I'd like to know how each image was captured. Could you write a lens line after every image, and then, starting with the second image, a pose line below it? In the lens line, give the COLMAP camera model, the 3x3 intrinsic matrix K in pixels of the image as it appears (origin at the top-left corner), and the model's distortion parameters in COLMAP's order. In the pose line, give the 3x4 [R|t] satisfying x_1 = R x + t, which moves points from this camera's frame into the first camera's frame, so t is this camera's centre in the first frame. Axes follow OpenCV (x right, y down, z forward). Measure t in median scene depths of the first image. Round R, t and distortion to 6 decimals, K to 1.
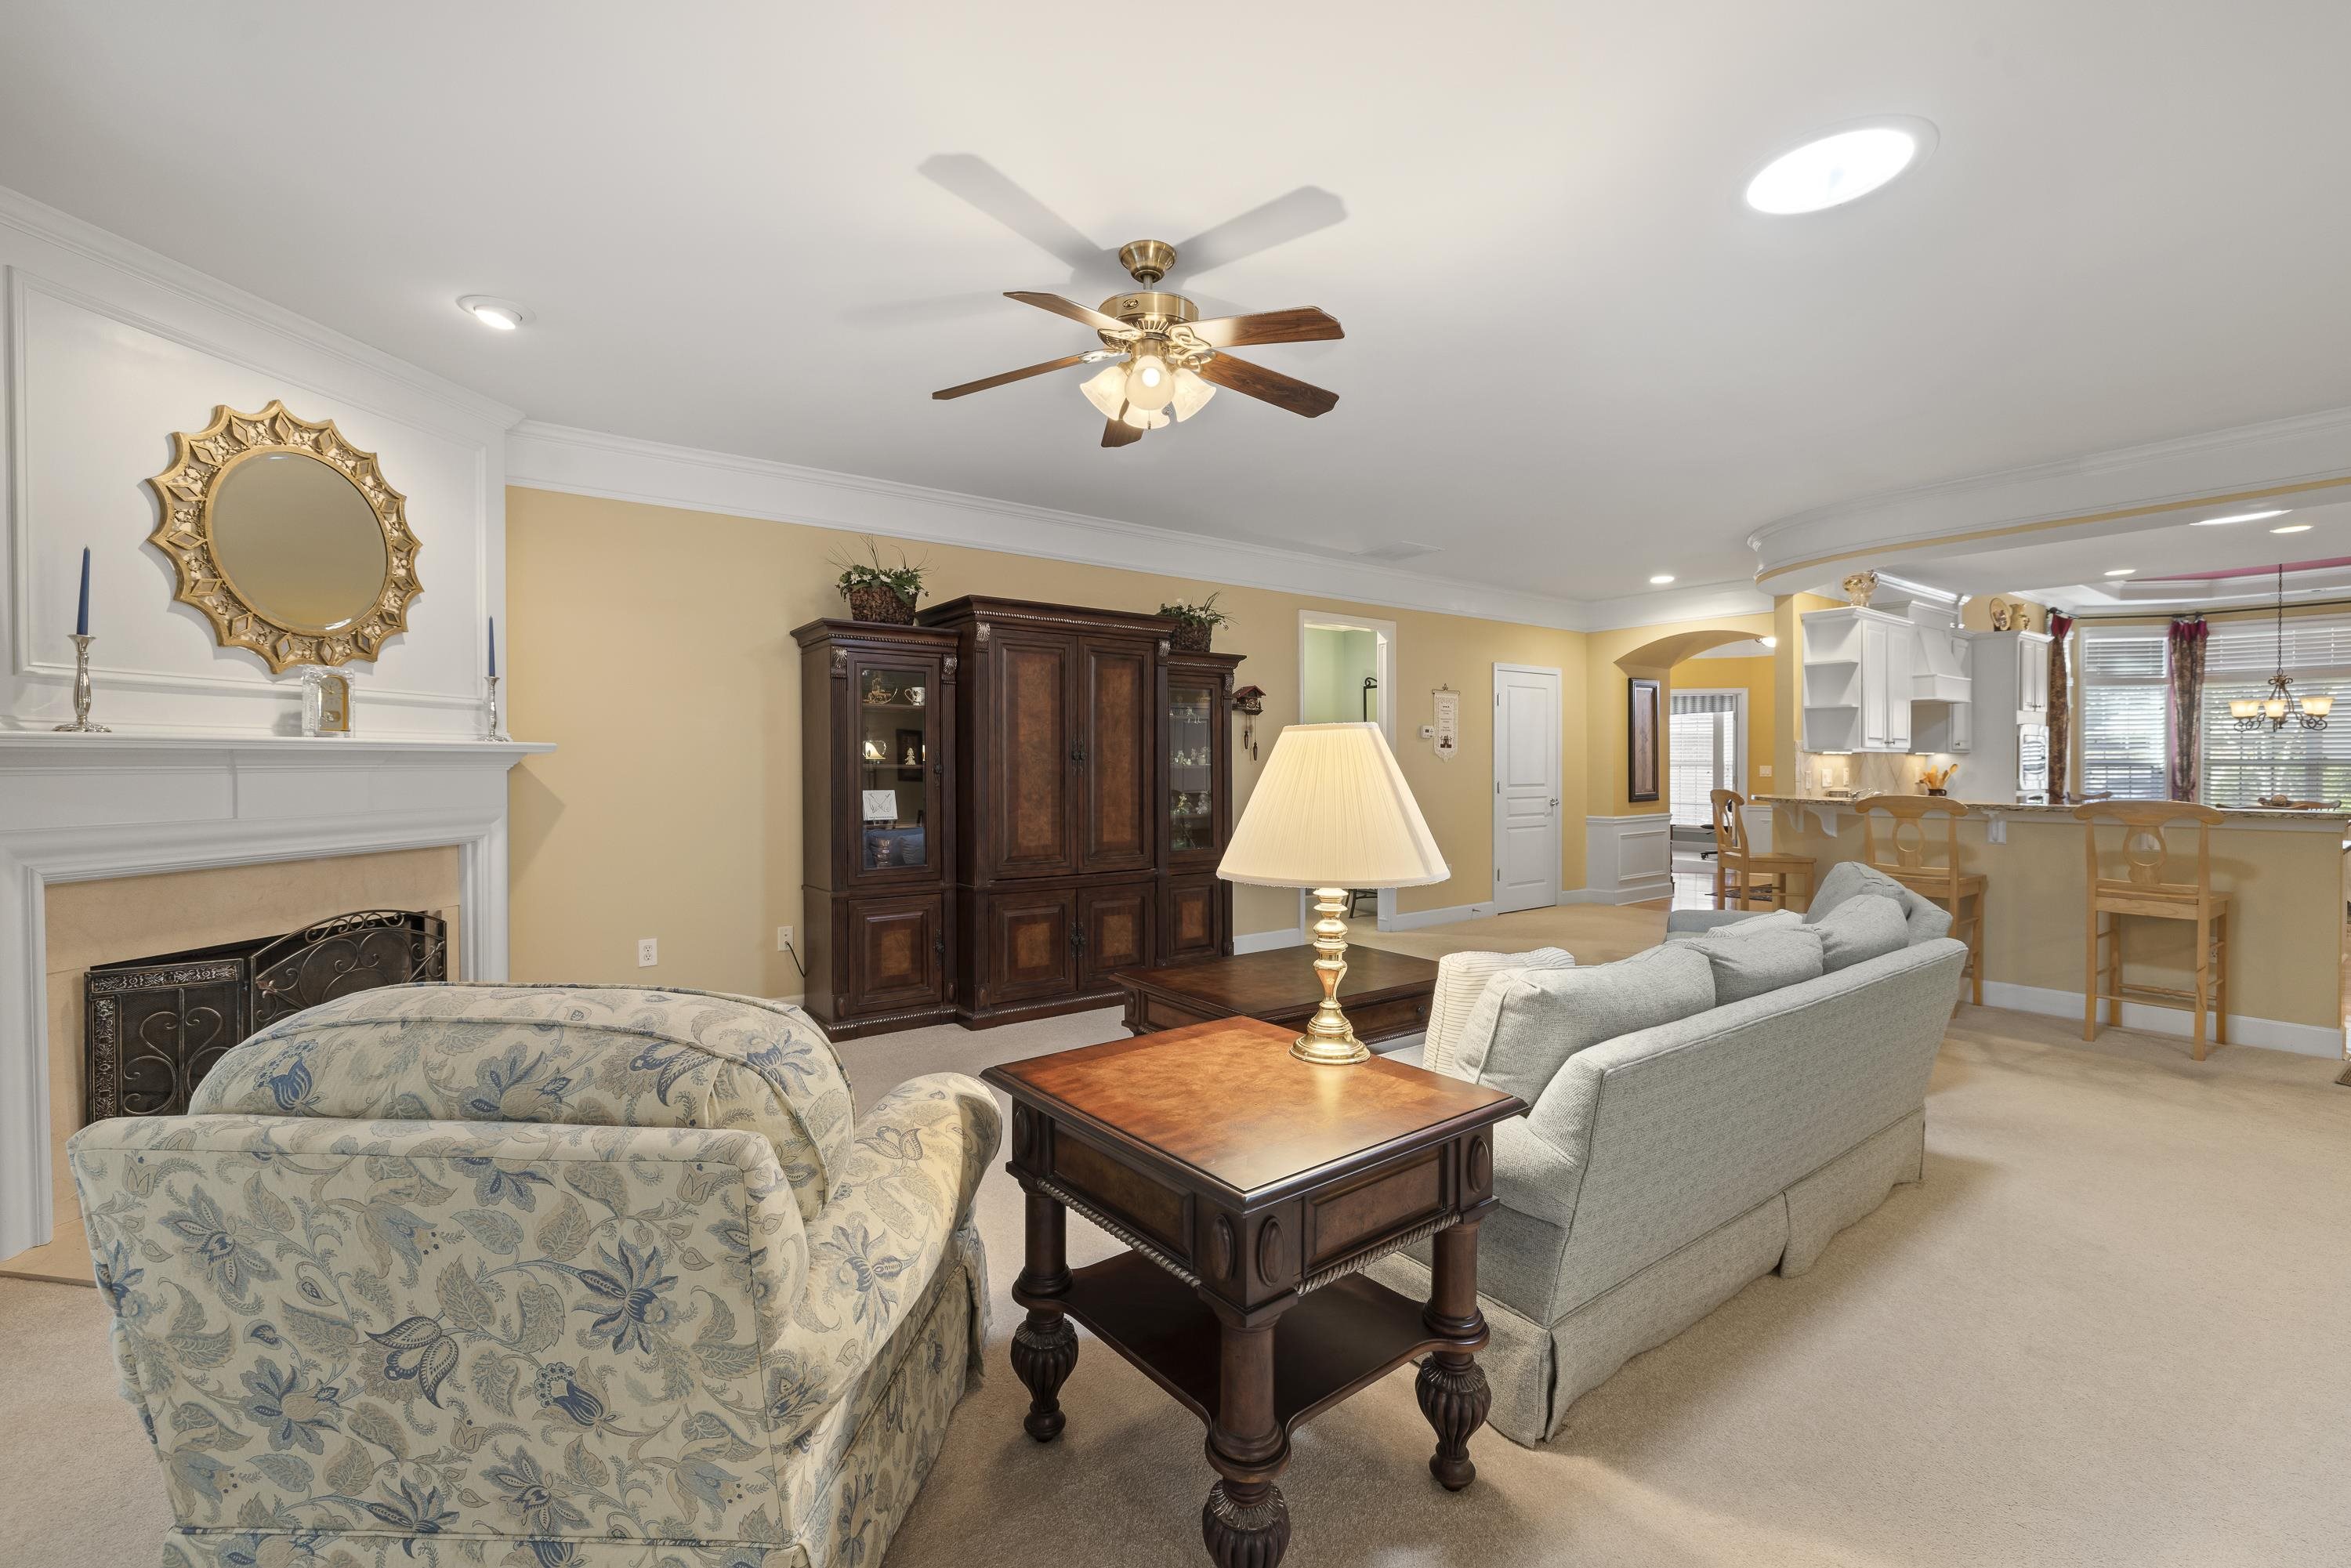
lens RADIAL K [[1006.7, 0, 1171.0], [0, 1006.7, 773.8], [0, 0, 1]] dist [0.004437, 0.000229]
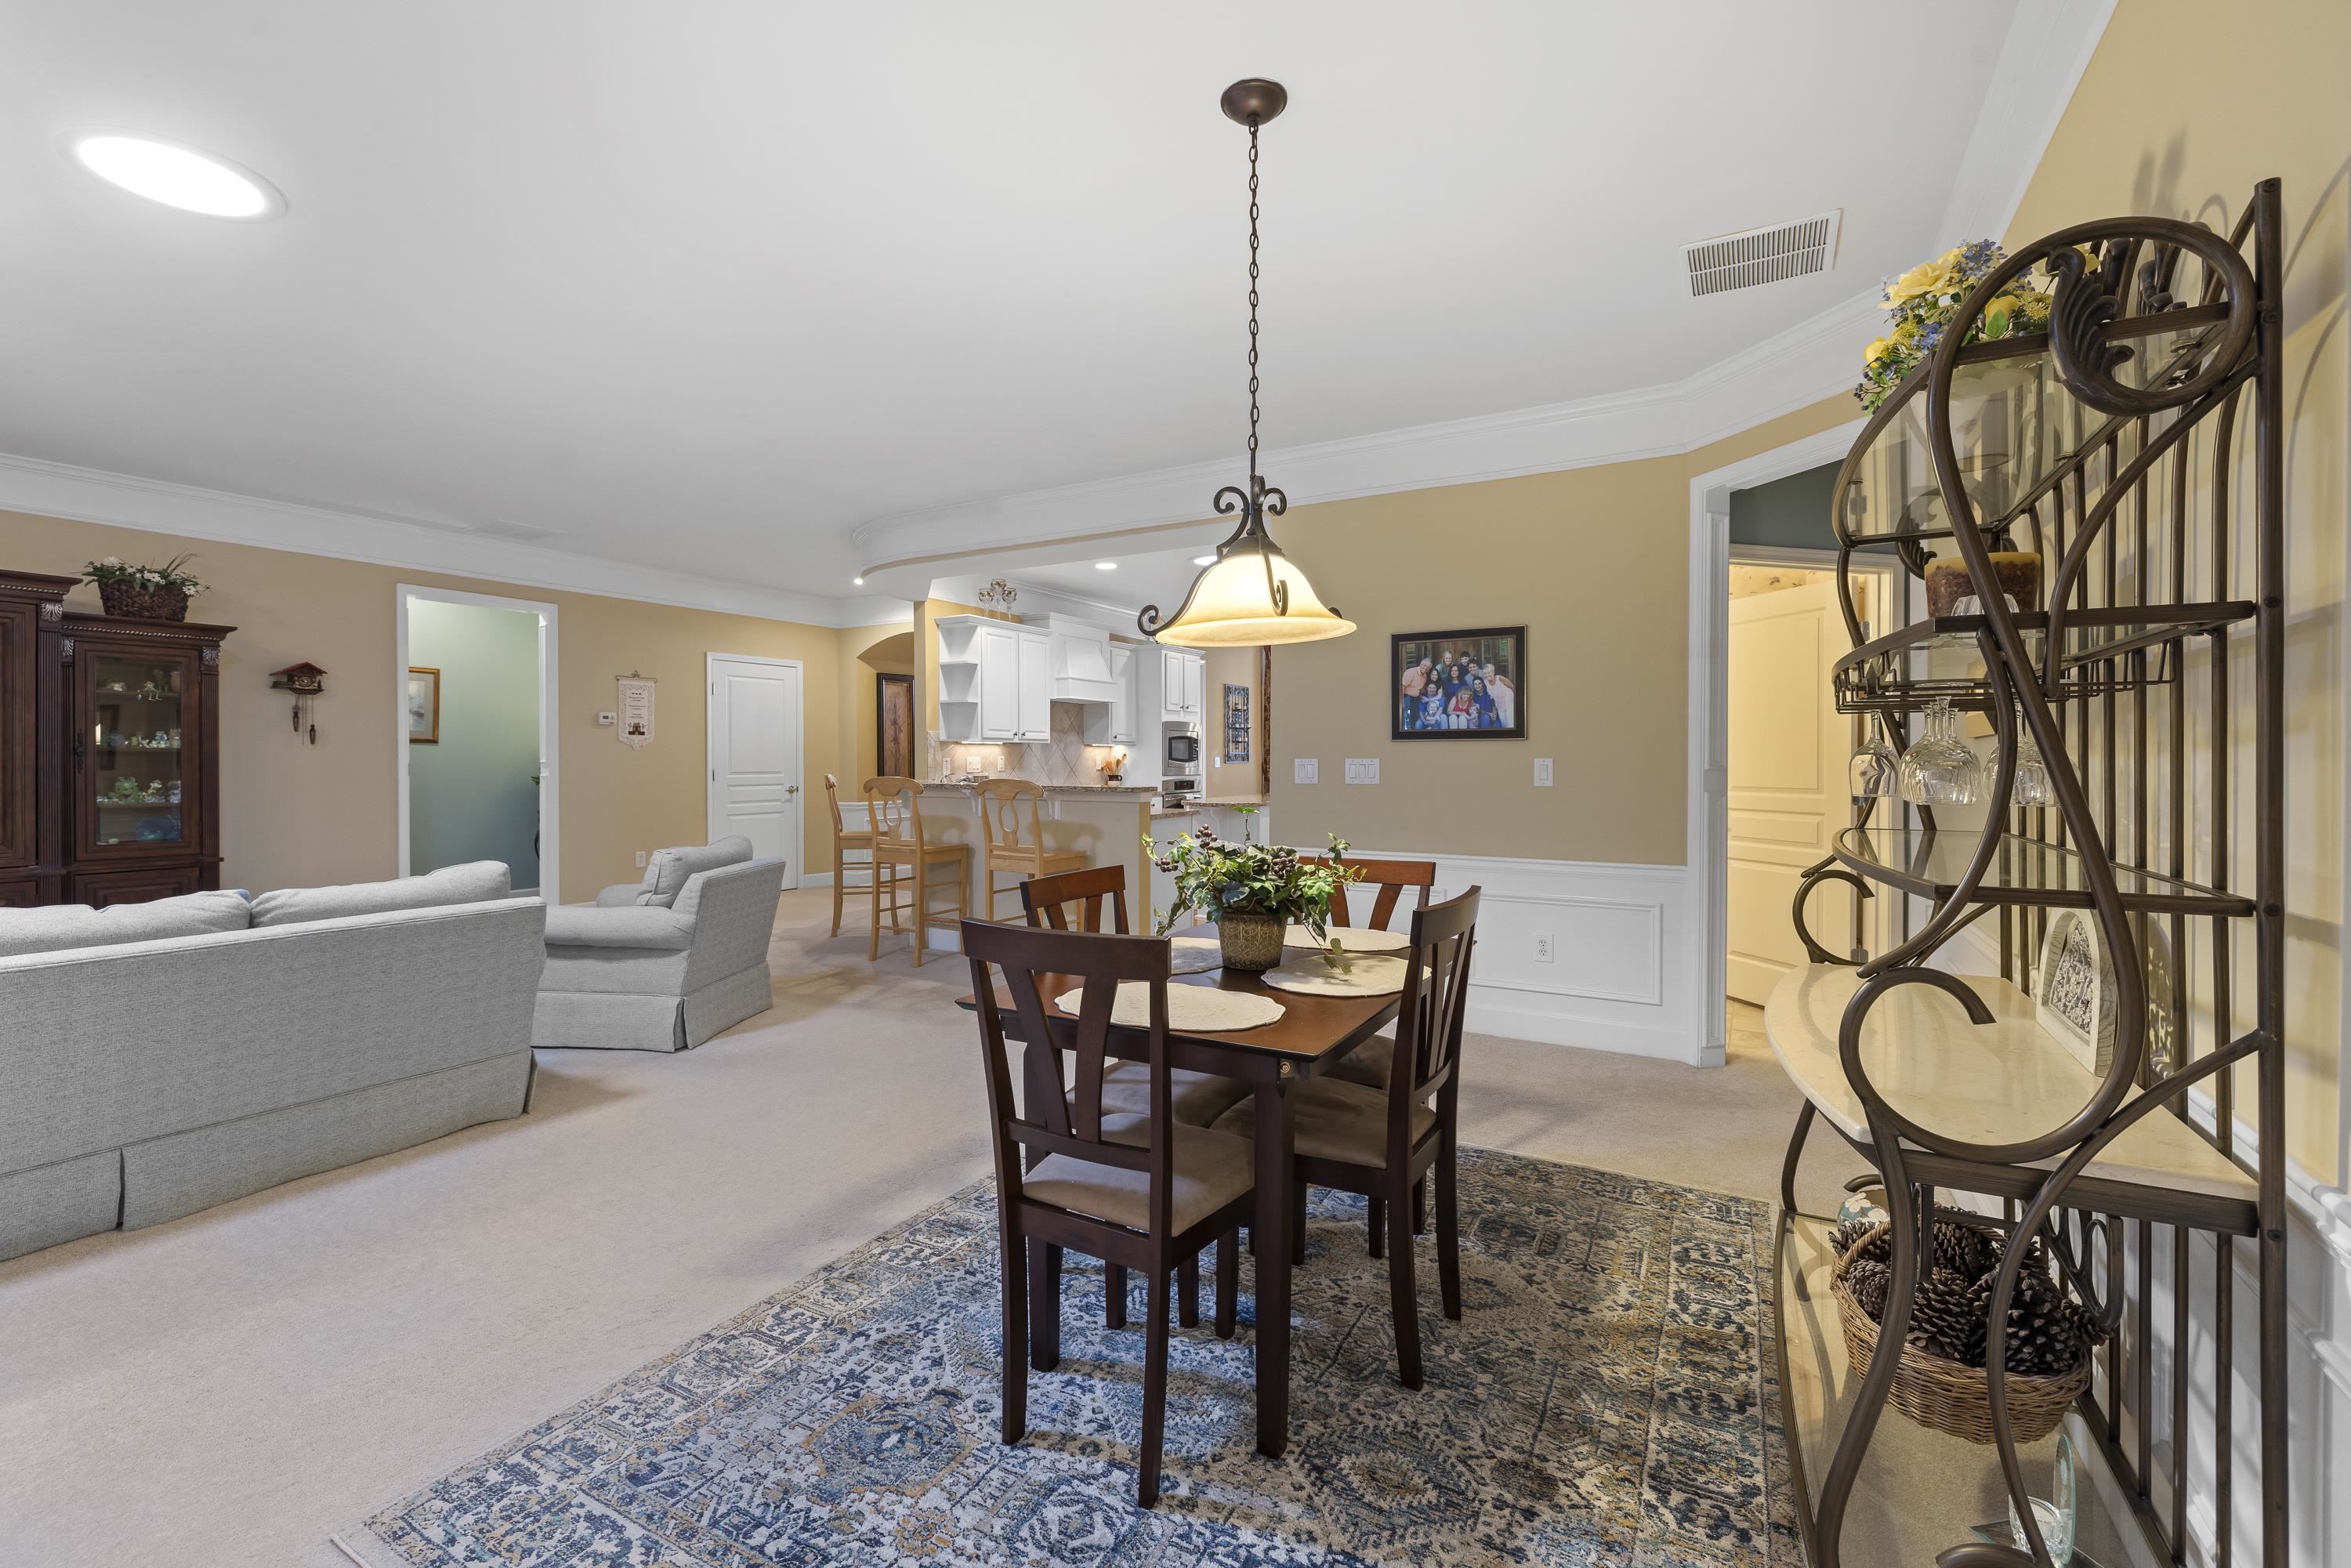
lens RADIAL K [[1006.7, 0, 1181.3], [0, 1006.7, 770.1], [0, 0, 1]] dist [0.004437, 0.000229]
pose [[0.916175, -0.002485, 0.400770, 0.331961], [0.002811, 0.999996, -0.000225, 0.009531], [-0.400768, 0.001333, 0.916179, -0.115783]]
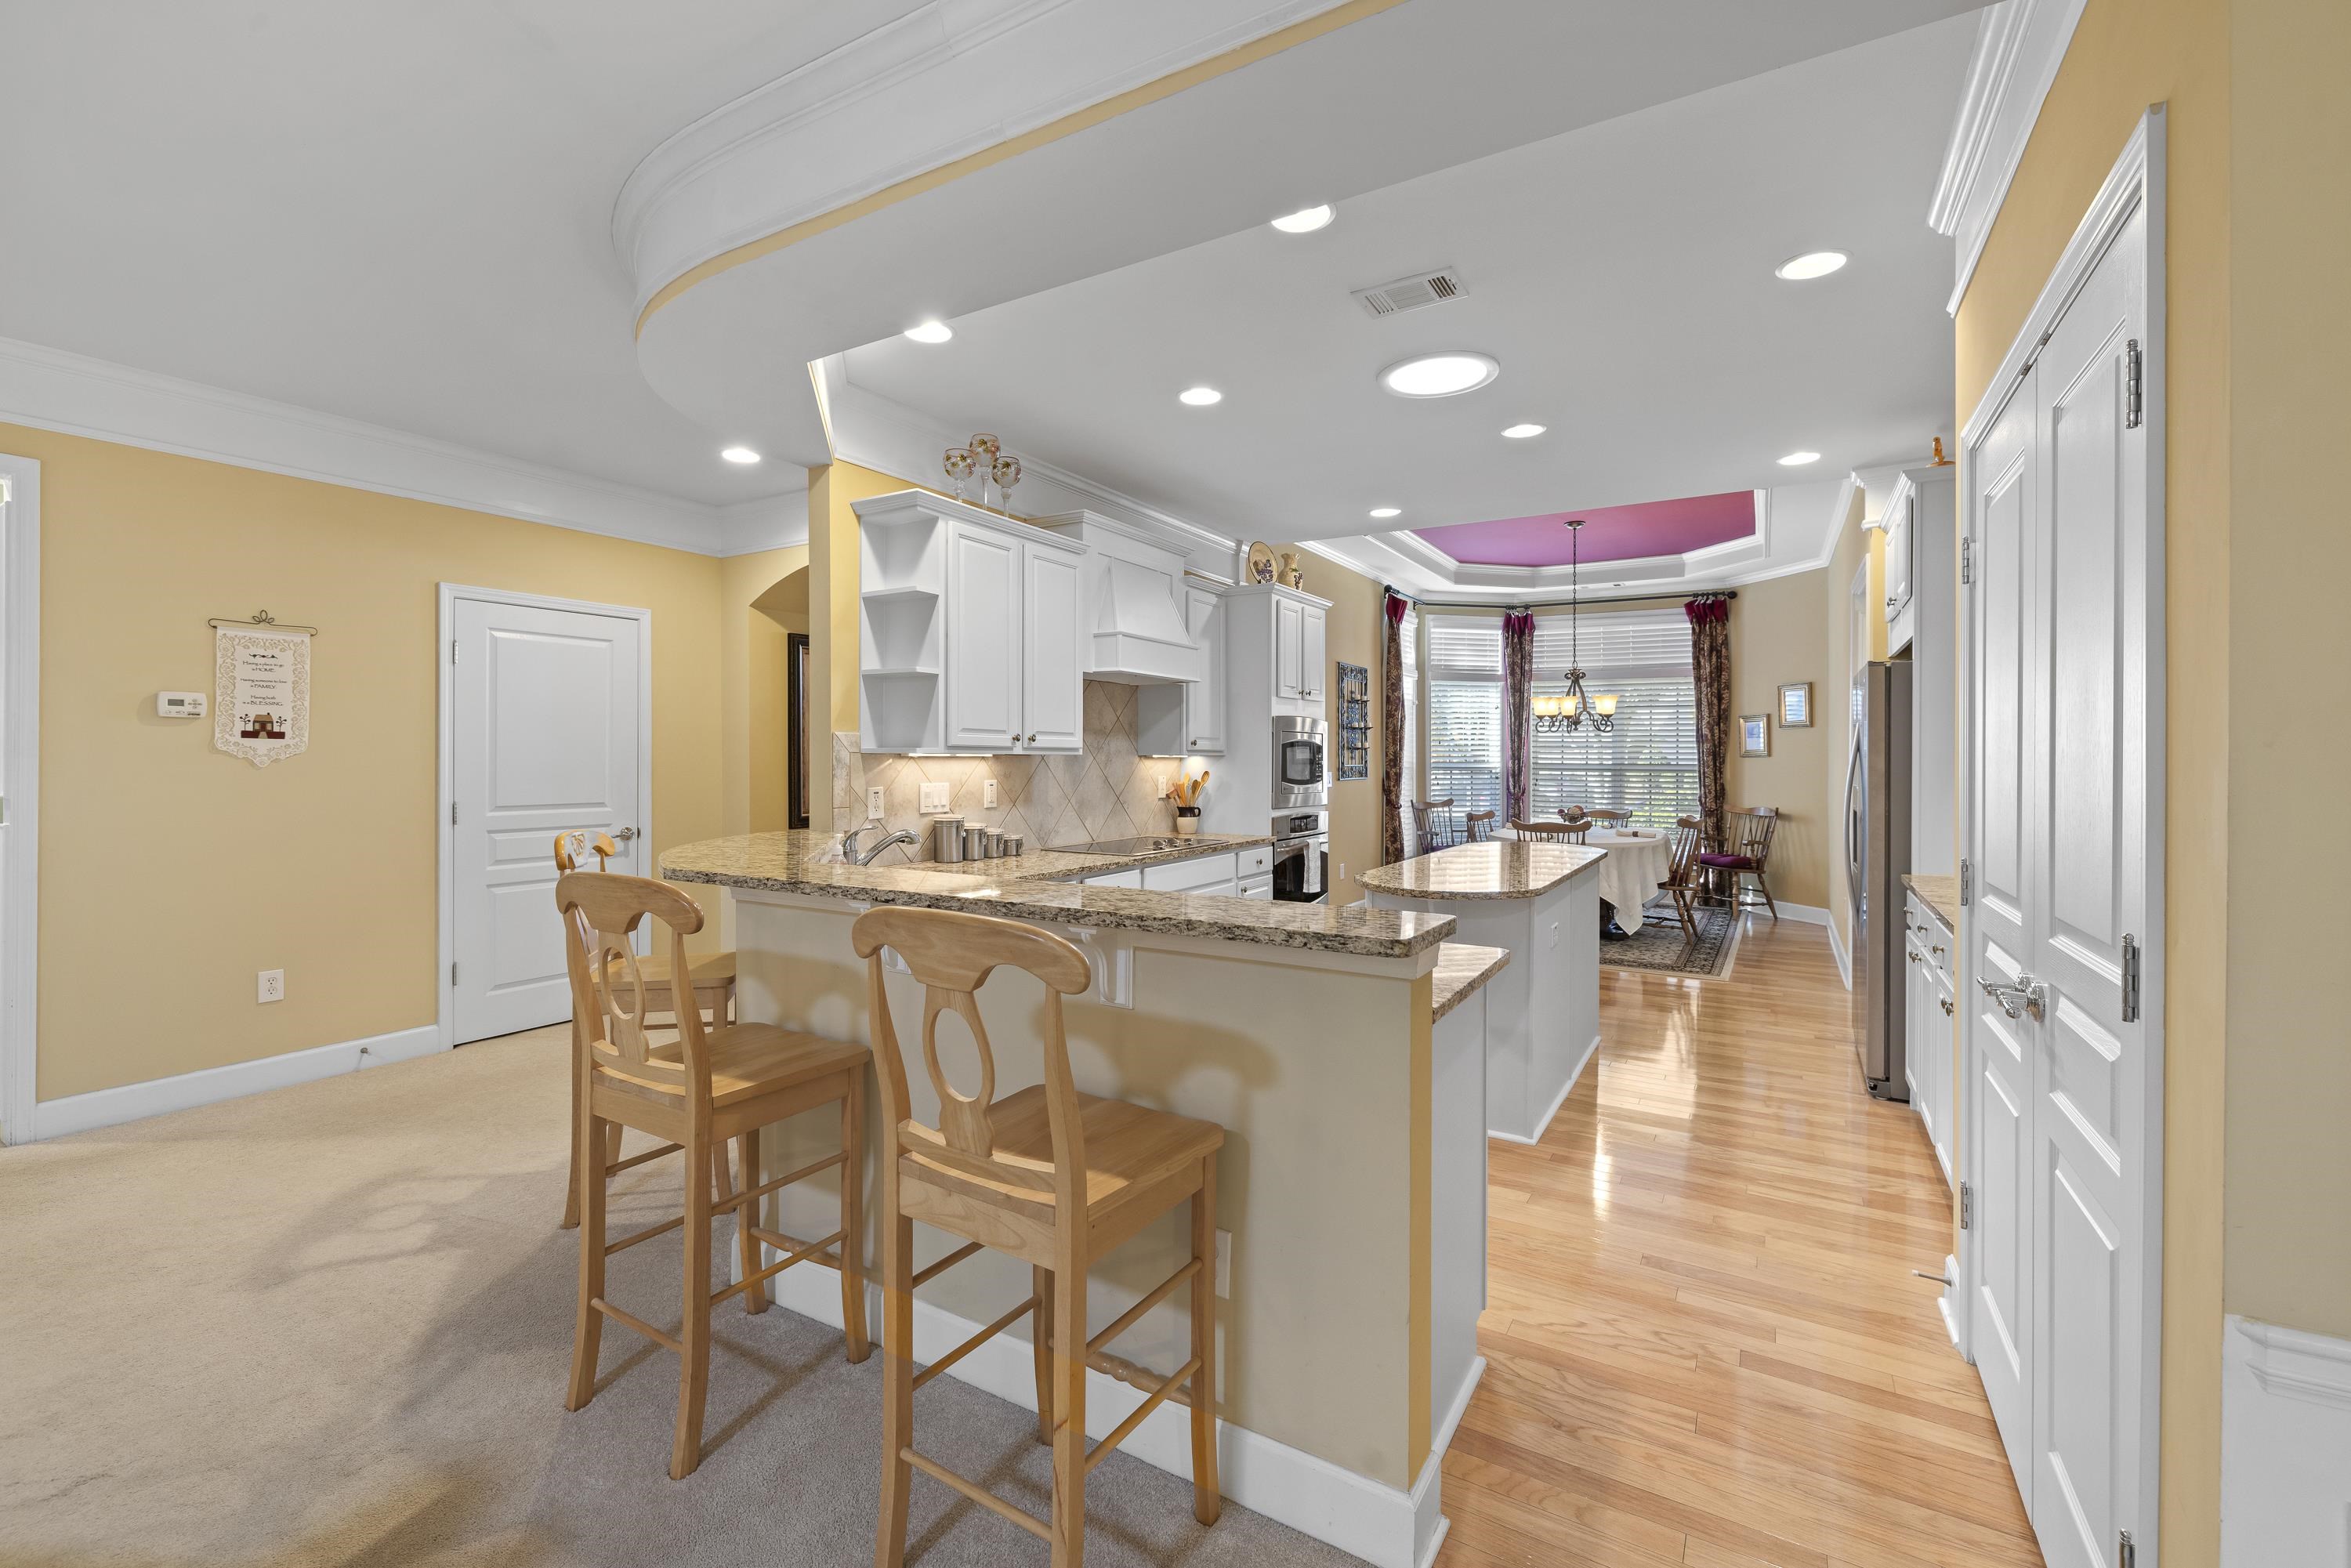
lens RADIAL K [[1006.7, 0, 1170.9], [0, 1006.7, 764.6], [0, 0, 1]] dist [0.004437, 0.000229]
pose [[0.926743, 0.003198, 0.375682, 0.454060], [-0.000955, 0.999981, -0.006158, -0.009182], [-0.375694, 0.005348, 0.926728, 0.331820]]
